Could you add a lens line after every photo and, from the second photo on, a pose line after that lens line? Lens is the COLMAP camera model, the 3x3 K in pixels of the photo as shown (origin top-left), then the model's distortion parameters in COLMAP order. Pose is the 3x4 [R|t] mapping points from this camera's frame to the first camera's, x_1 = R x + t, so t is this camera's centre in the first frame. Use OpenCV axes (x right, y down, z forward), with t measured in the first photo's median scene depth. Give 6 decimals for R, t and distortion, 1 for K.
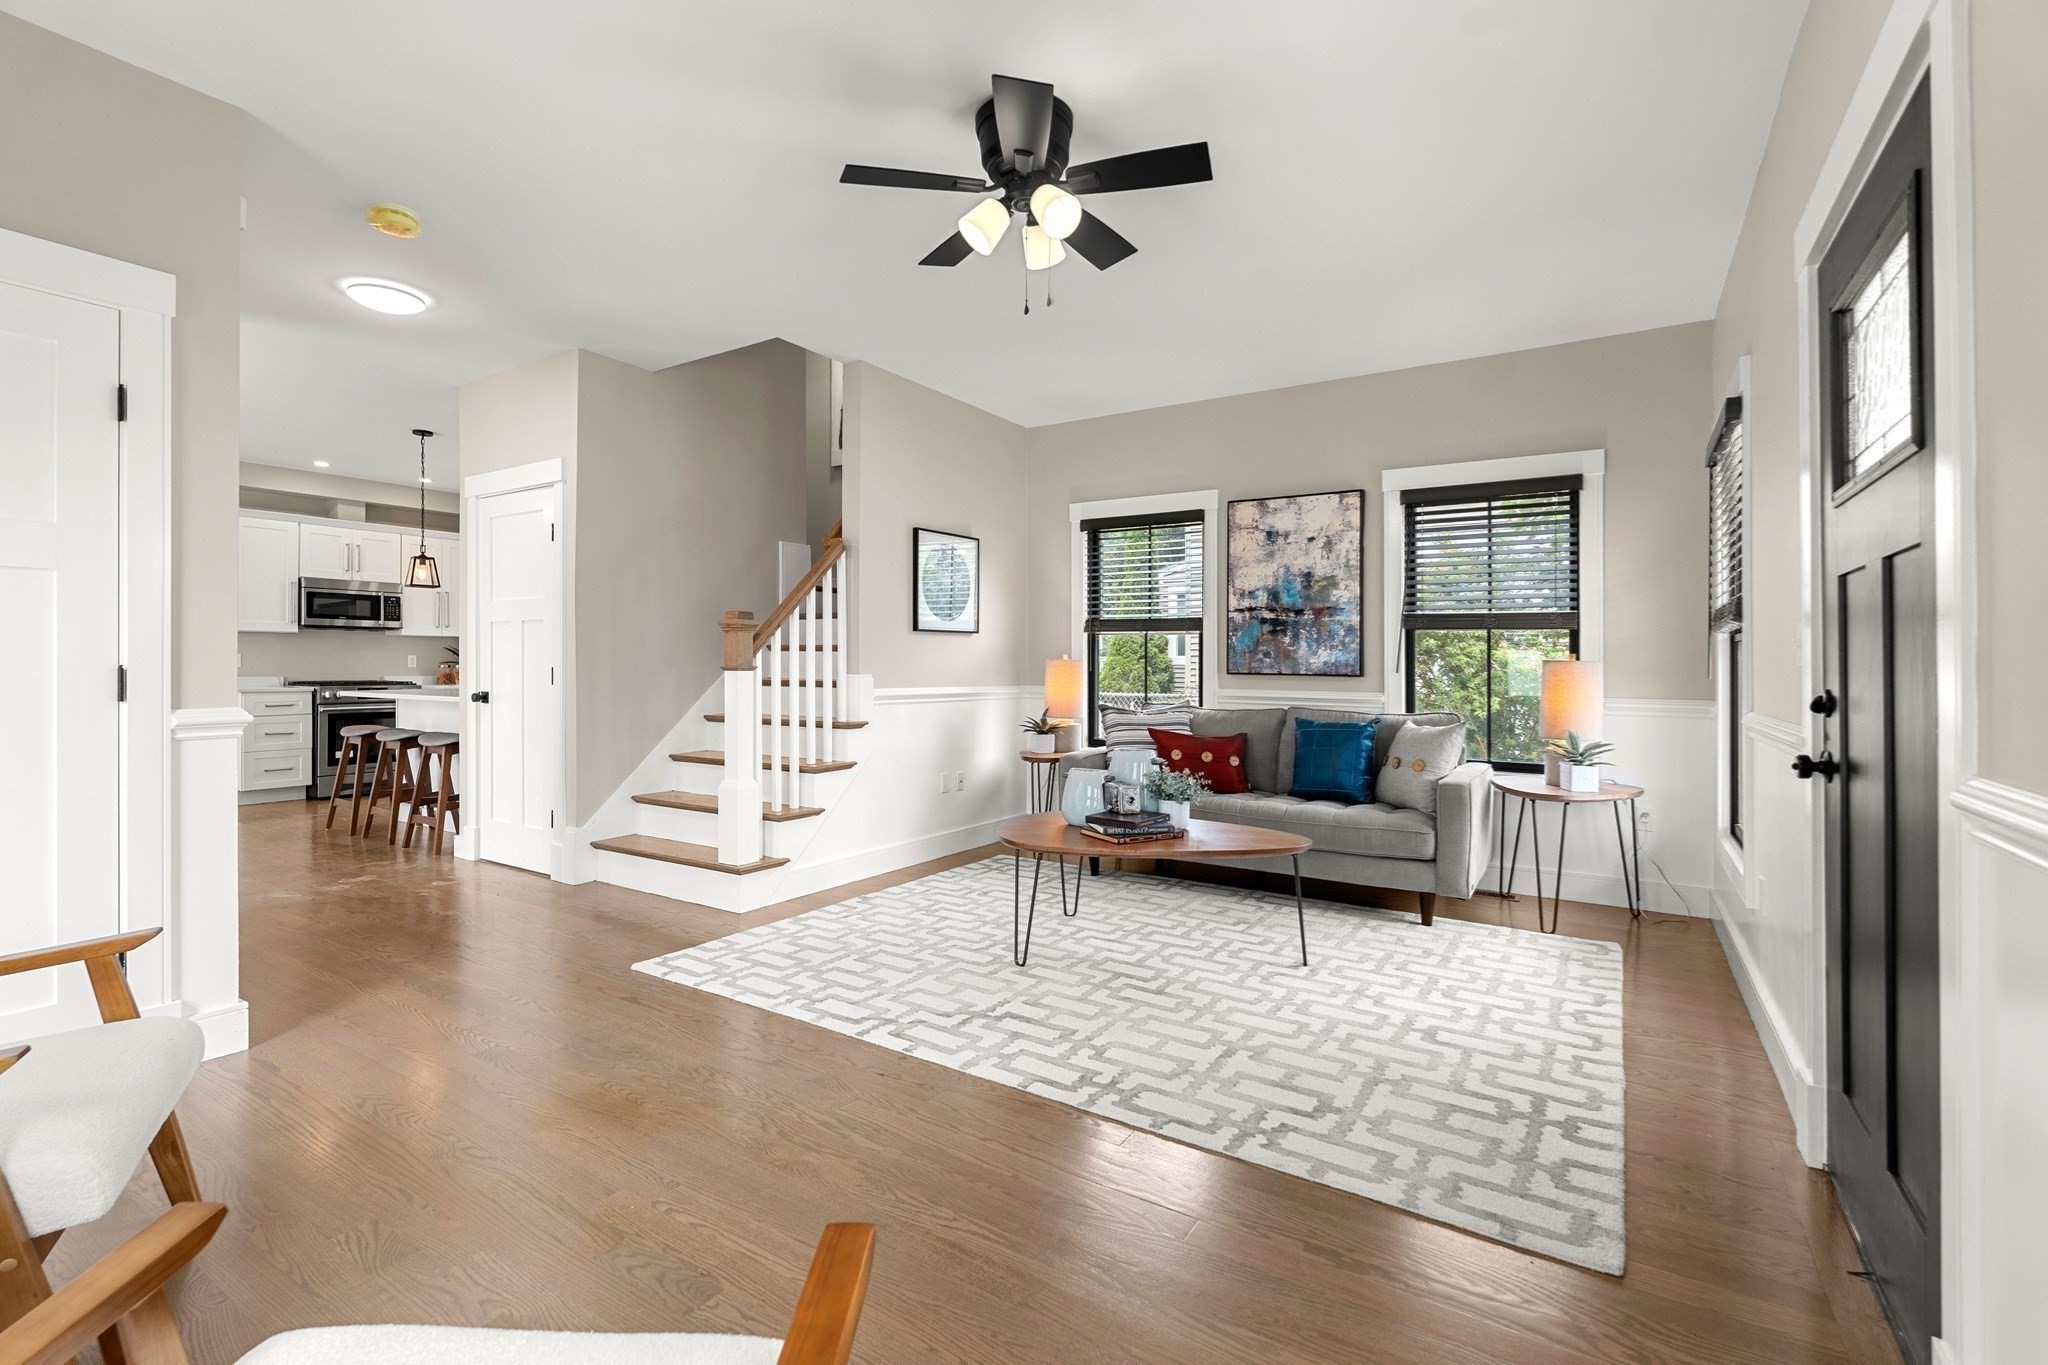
lens RADIAL K [[908.6, 0, 1034.4], [0, 908.6, 678.8], [0, 0, 1]] dist [-0.003630, -0.000413]
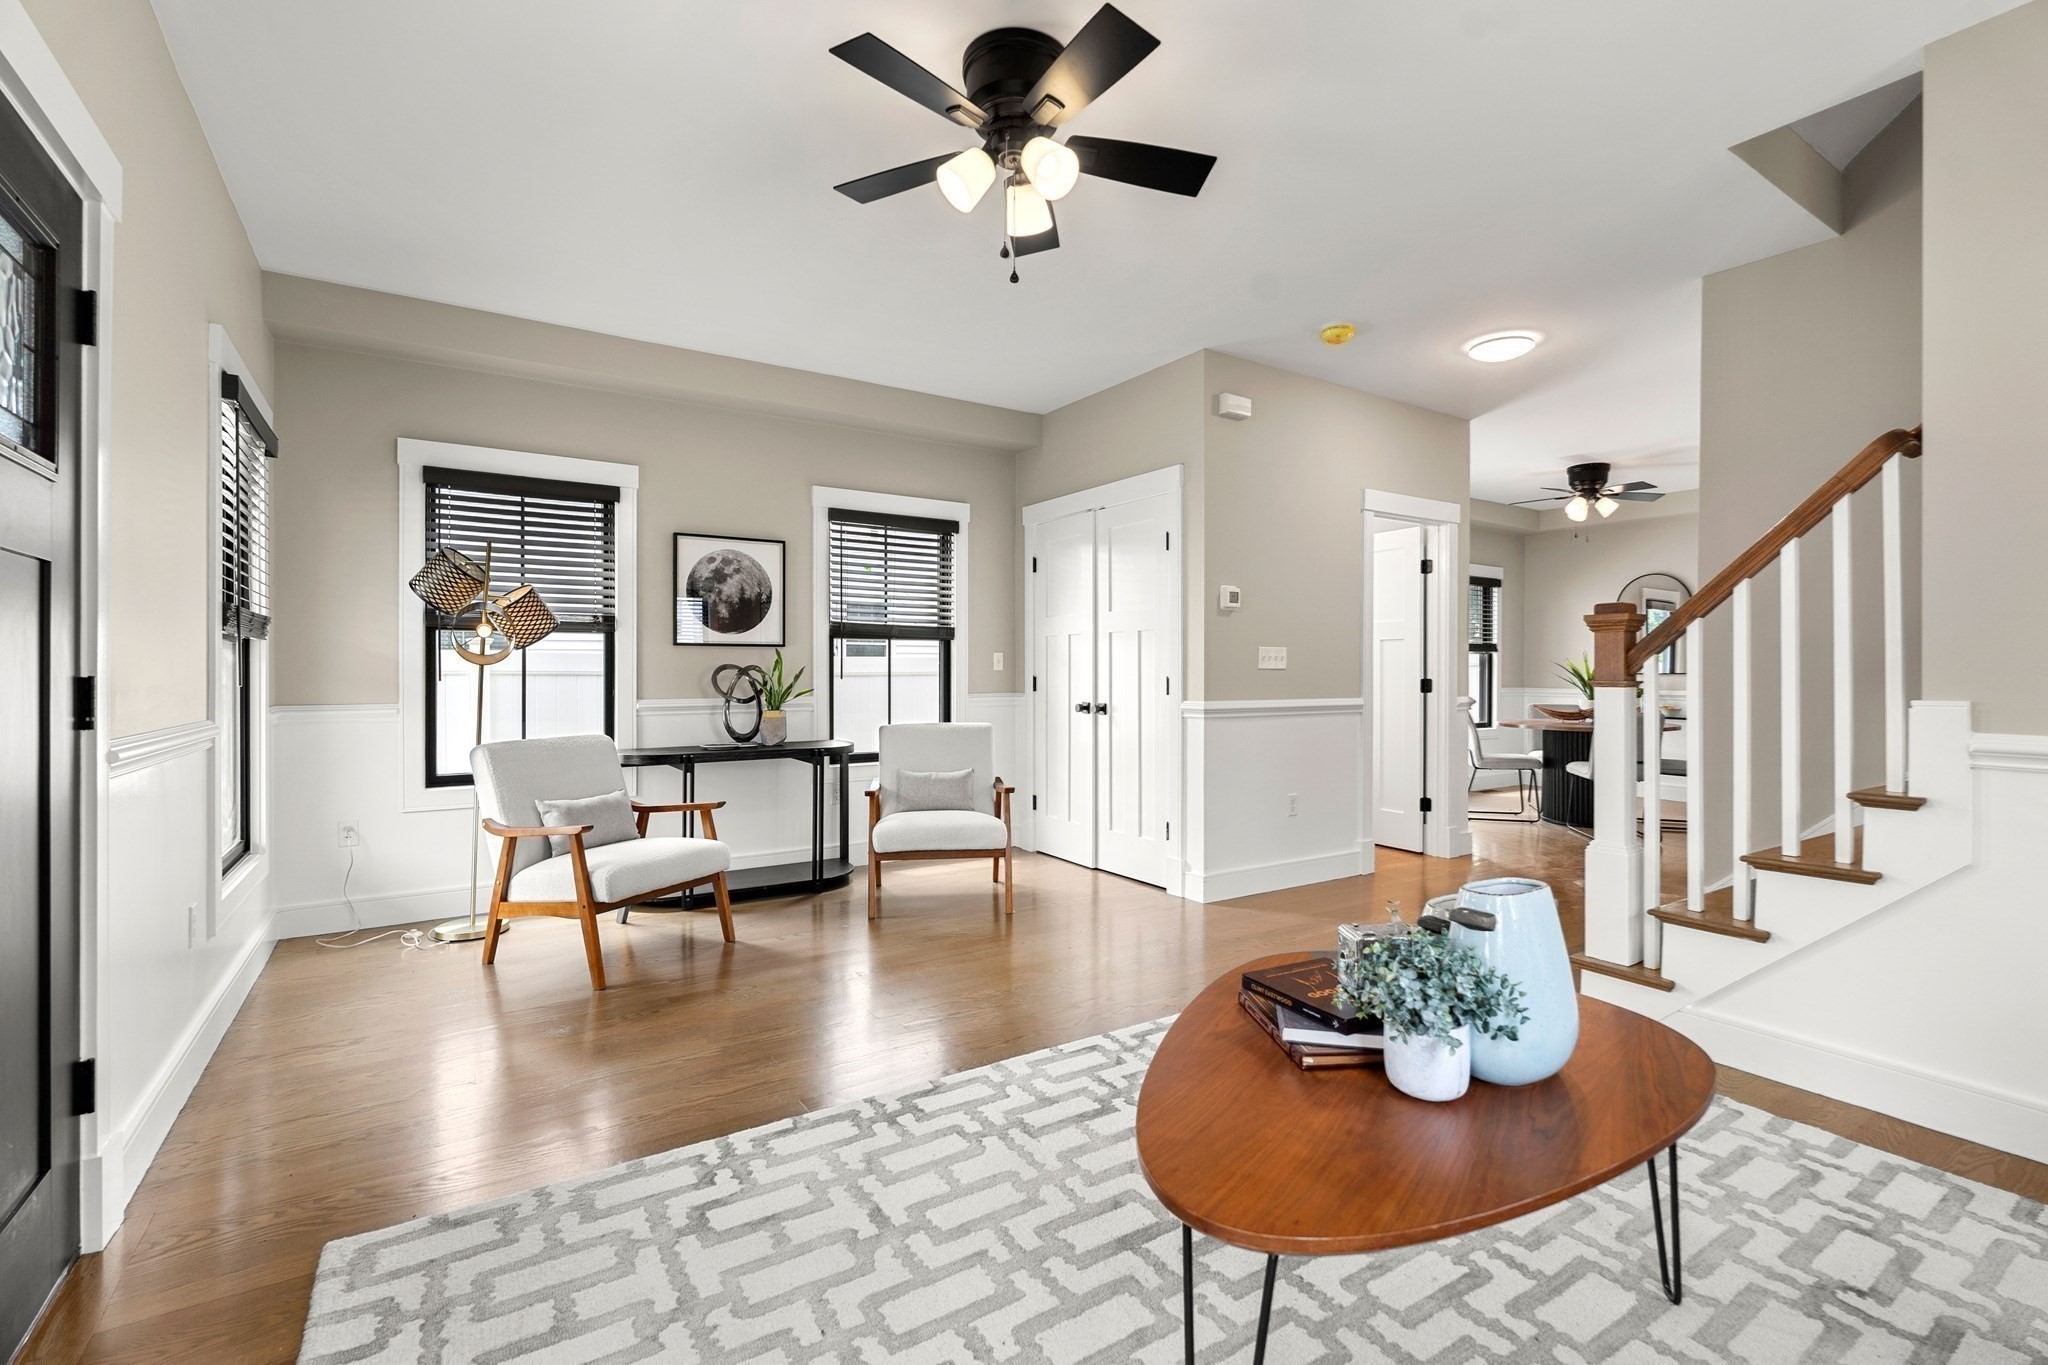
lens RADIAL K [[908.6, 0, 1026.5], [0, 908.6, 671.2], [0, 0, 1]] dist [-0.003630, -0.000413]
pose [[-0.416046, -0.006275, -0.909322, 0.933252], [-0.017891, 0.999839, 0.001287, -0.024080], [0.909168, 0.016804, -0.416091, 1.592854]]
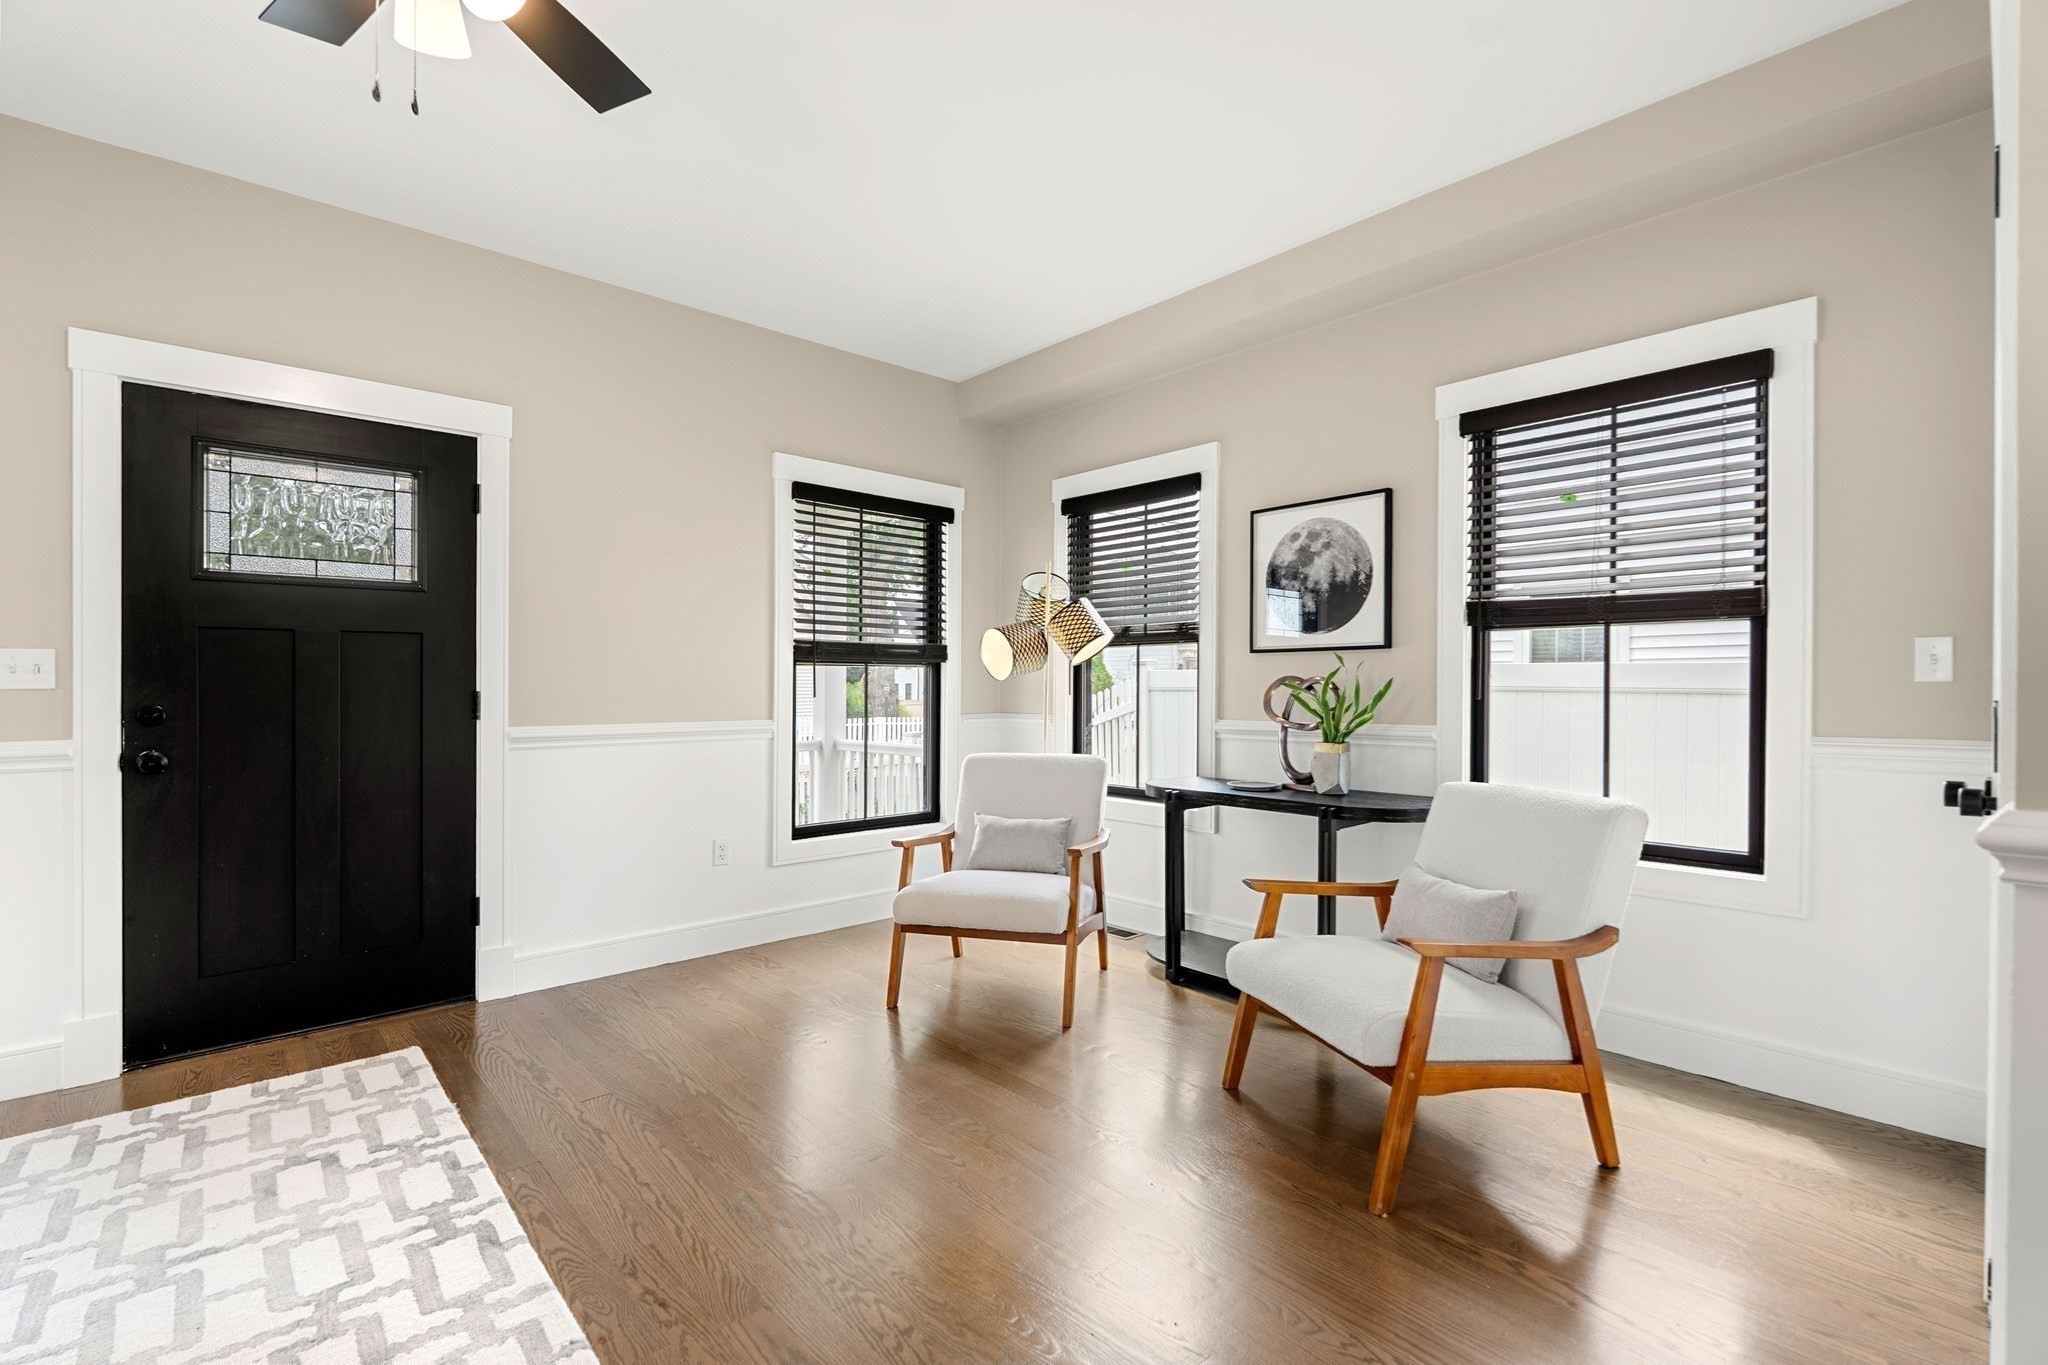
lens RADIAL K [[908.6, 0, 1026.9], [0, 908.6, 687.3], [0, 0, 1]] dist [-0.003630, -0.000413]
pose [[-0.963680, -0.004356, 0.267023, -0.654703], [0.000460, 0.999838, 0.017970, -0.034087], [-0.267058, 0.017441, -0.963523, 1.694025]]
